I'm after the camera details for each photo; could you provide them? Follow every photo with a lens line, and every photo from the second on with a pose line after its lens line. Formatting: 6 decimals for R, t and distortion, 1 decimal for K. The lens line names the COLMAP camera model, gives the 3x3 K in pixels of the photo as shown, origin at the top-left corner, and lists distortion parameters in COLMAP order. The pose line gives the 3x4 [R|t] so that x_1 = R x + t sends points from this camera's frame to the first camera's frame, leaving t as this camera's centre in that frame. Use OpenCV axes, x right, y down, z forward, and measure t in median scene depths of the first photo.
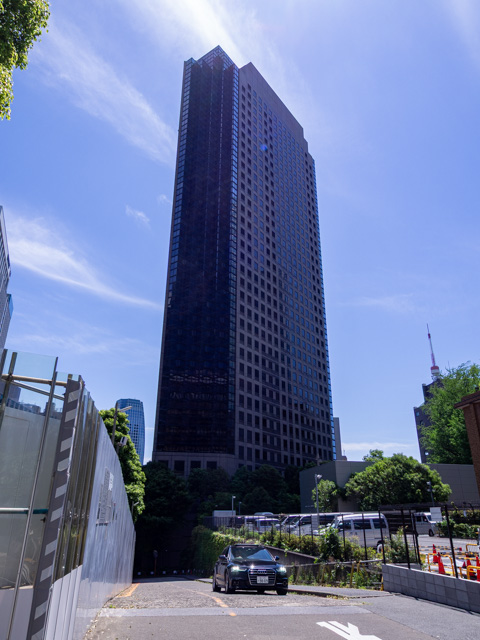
lens RADIAL K [[471.5, 0, 240.0], [0, 471.5, 320.0], [0, 0, 1]] dist [0.001692, 0.001750]
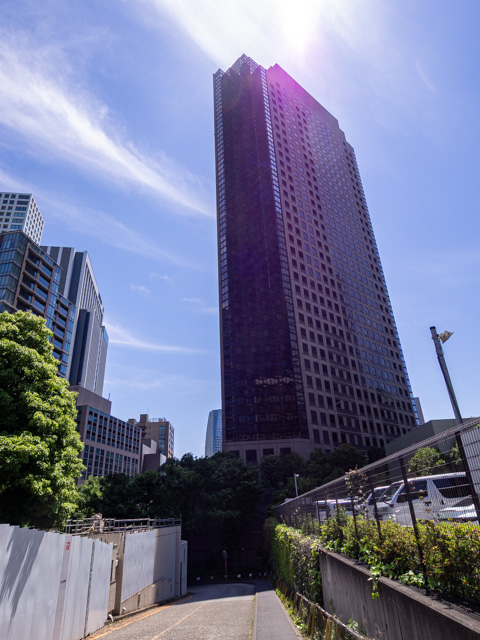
lens RADIAL K [[417.4, 0, 240.0], [0, 417.4, 320.0], [0, 0, 1]] dist [0.018648, -0.000924]
pose [[0.978138, -0.132974, -0.159885, 0.016851], [0.127508, 0.990860, -0.044023, 0.069302], [0.164277, 0.022674, 0.986154, 0.152325]]
